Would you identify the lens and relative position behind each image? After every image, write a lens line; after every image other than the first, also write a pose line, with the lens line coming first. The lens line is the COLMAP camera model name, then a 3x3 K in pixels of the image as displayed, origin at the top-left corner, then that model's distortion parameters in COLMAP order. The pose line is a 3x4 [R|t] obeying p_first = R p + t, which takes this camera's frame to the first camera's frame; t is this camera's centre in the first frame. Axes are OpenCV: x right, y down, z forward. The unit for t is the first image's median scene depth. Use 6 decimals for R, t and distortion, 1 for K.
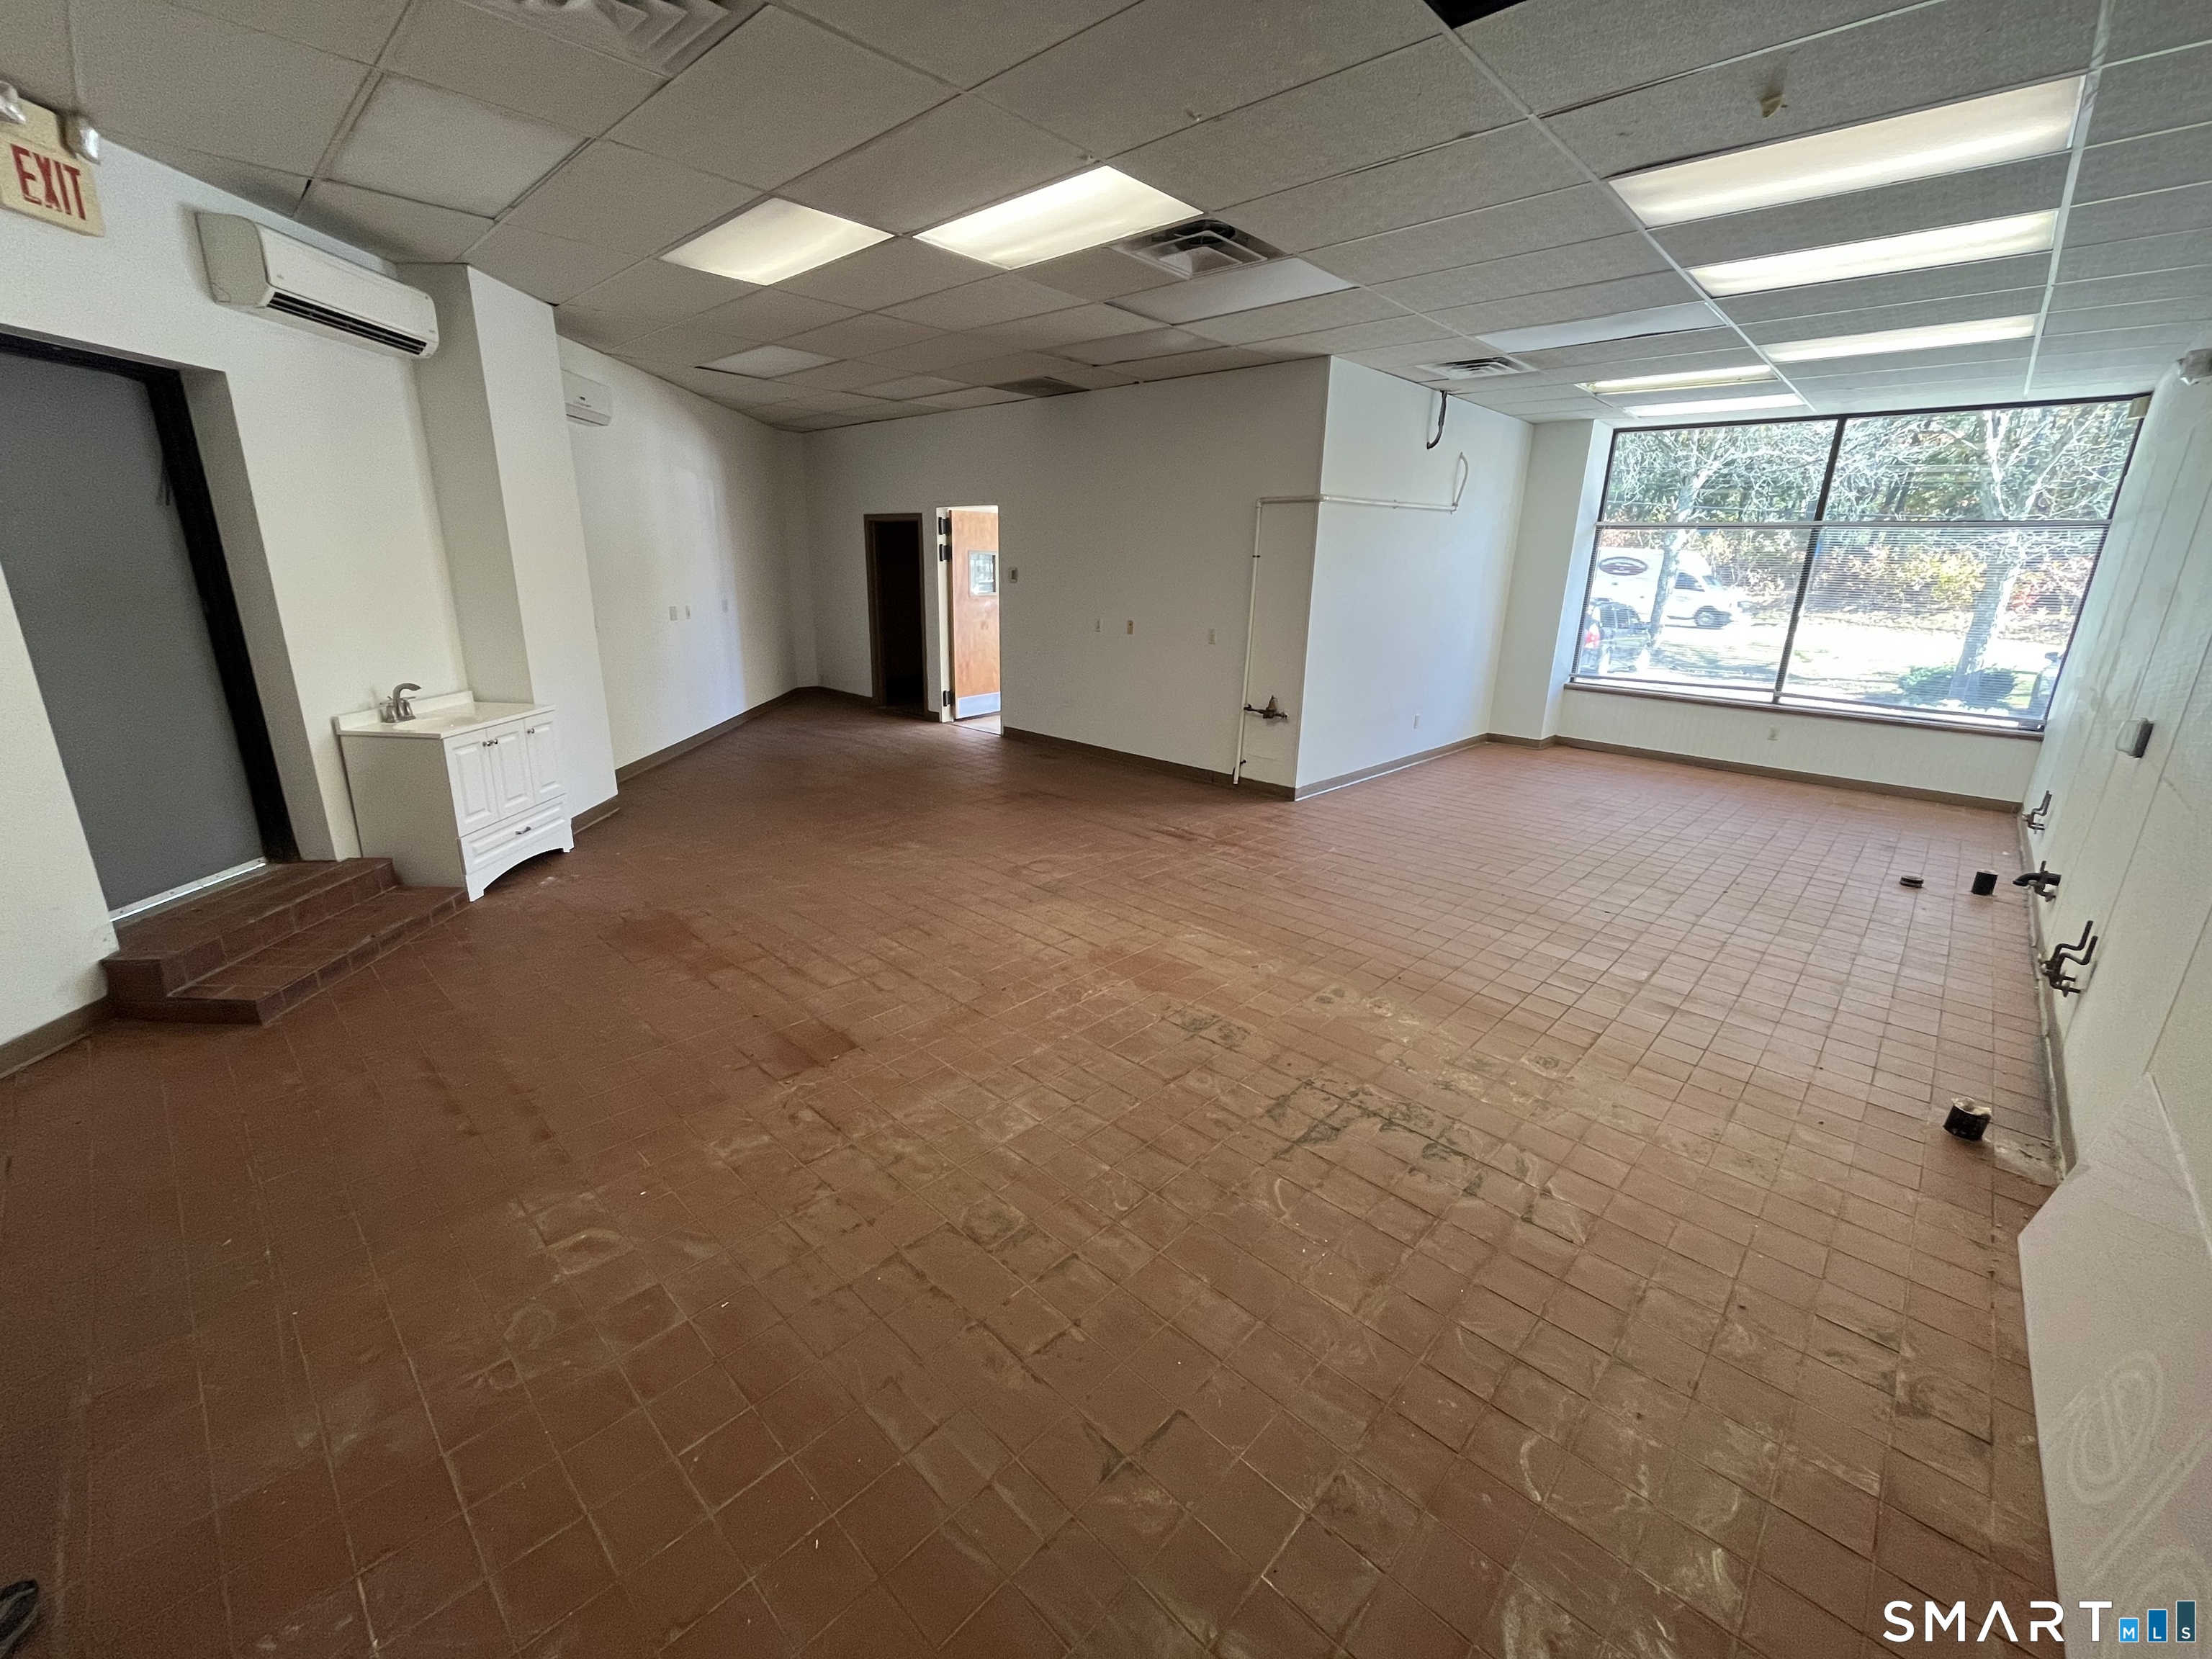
lens RADIAL K [[897.7, 0, 1099.6], [0, 897.7, 828.4], [0, 0, 1]] dist [-0.002122, -0.000717]
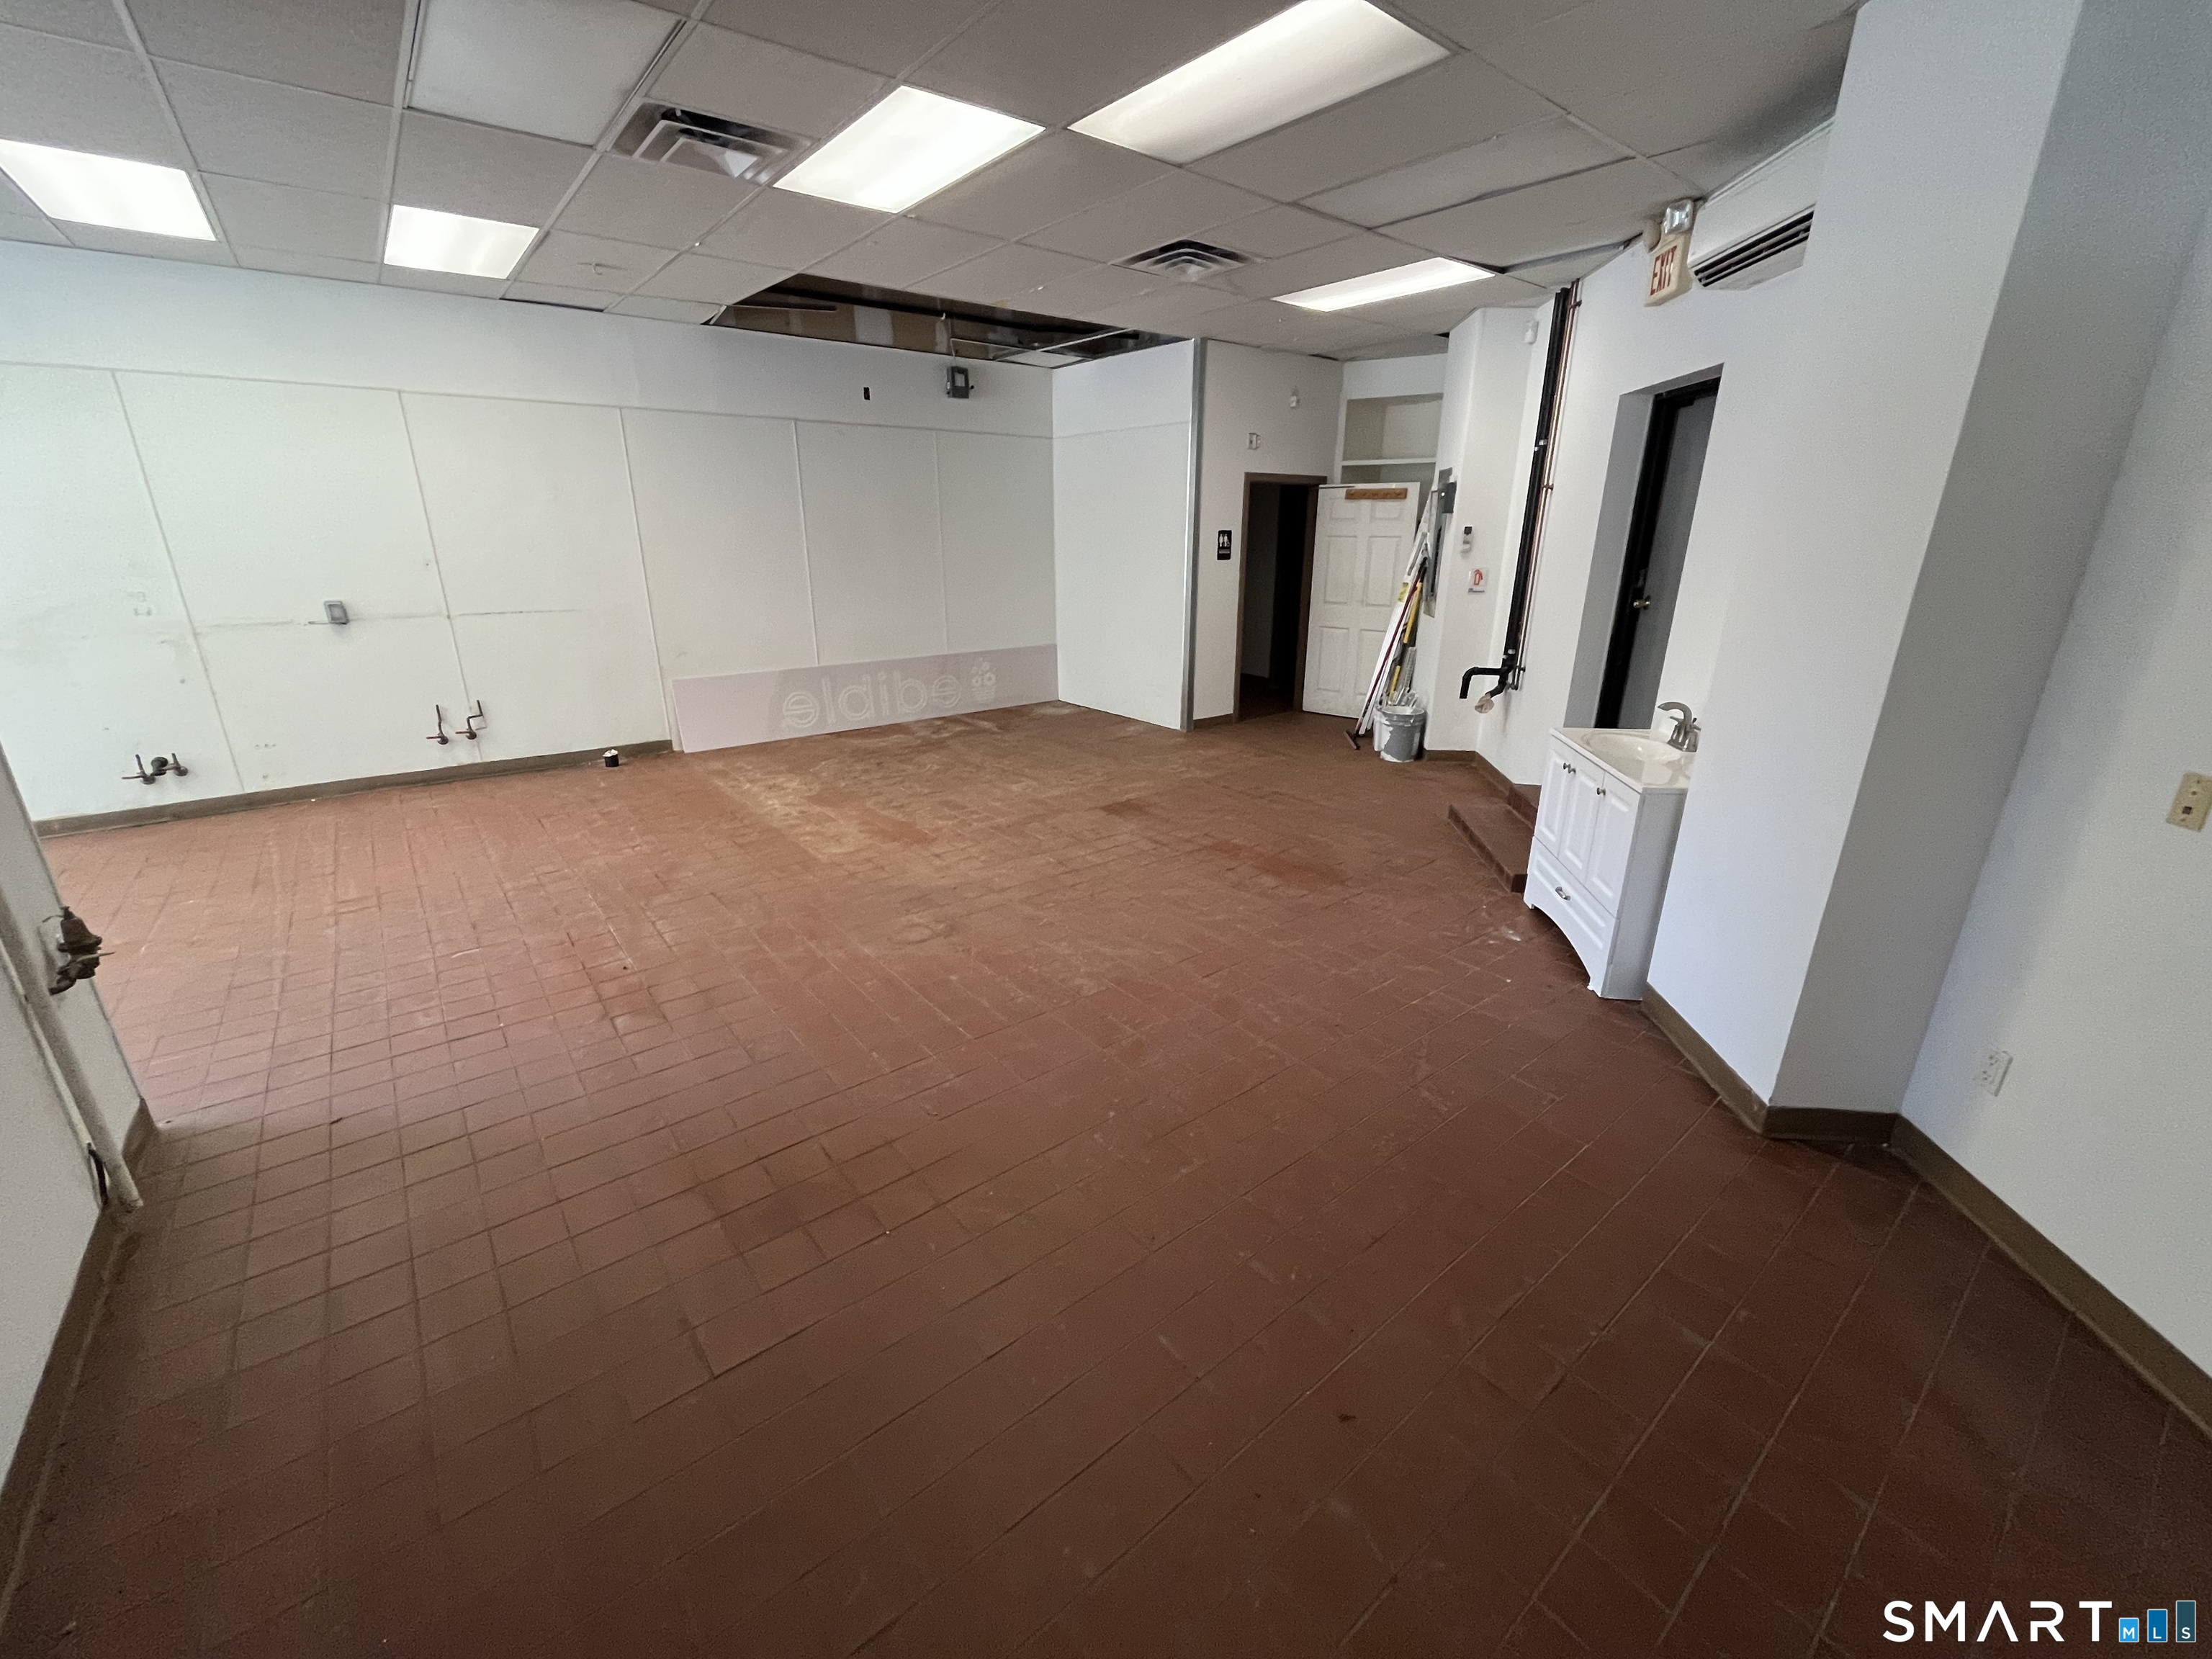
lens RADIAL K [[897.7, 0, 1106.0], [0, 897.7, 829.5], [0, 0, 1]] dist [-0.002561, -0.000196]
pose [[-0.991197, -0.070127, 0.112300, -0.411609], [0.008143, 0.814309, 0.580375, -0.633861], [-0.132147, 0.576180, -0.806569, 2.079832]]
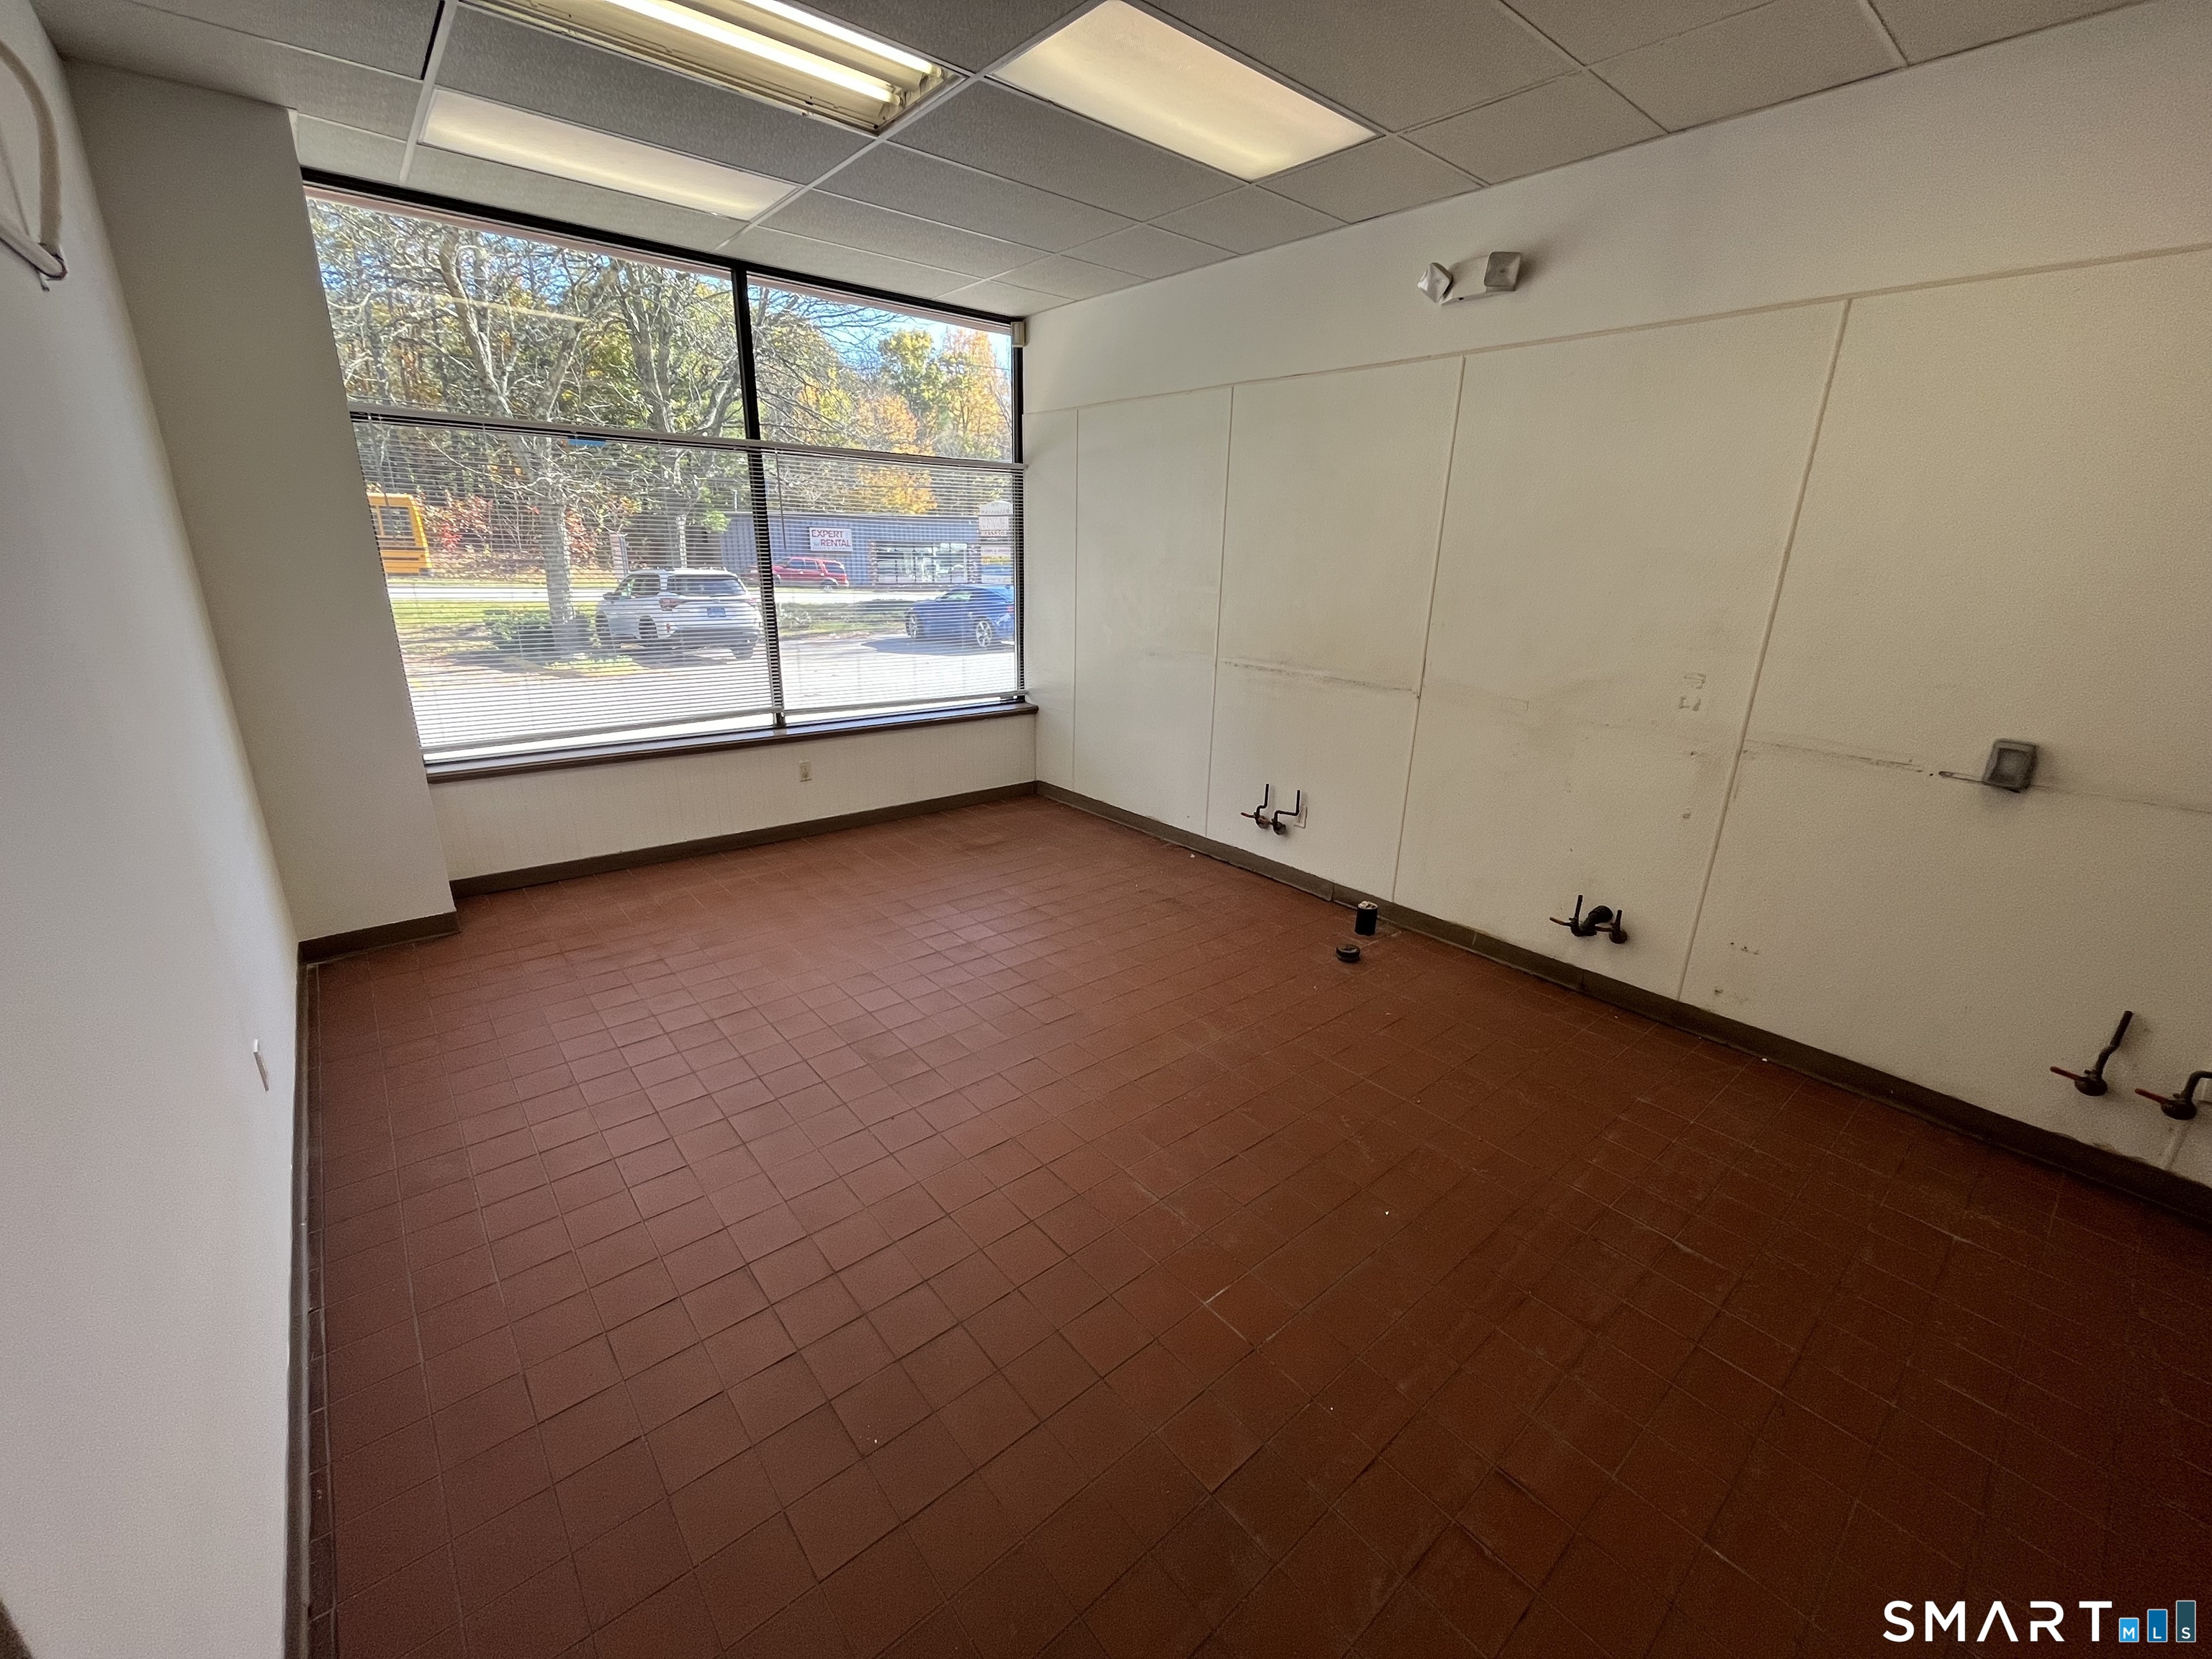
lens RADIAL K [[897.7, 0, 1106.0], [0, 897.7, 829.5], [0, 0, 1]] dist [-0.002561, -0.000196]
pose [[0.110634, -0.324986, 0.939225, 0.296356], [0.263669, 0.920761, 0.287539, -0.413225], [-0.958248, 0.215833, 0.187556, 1.401522]]
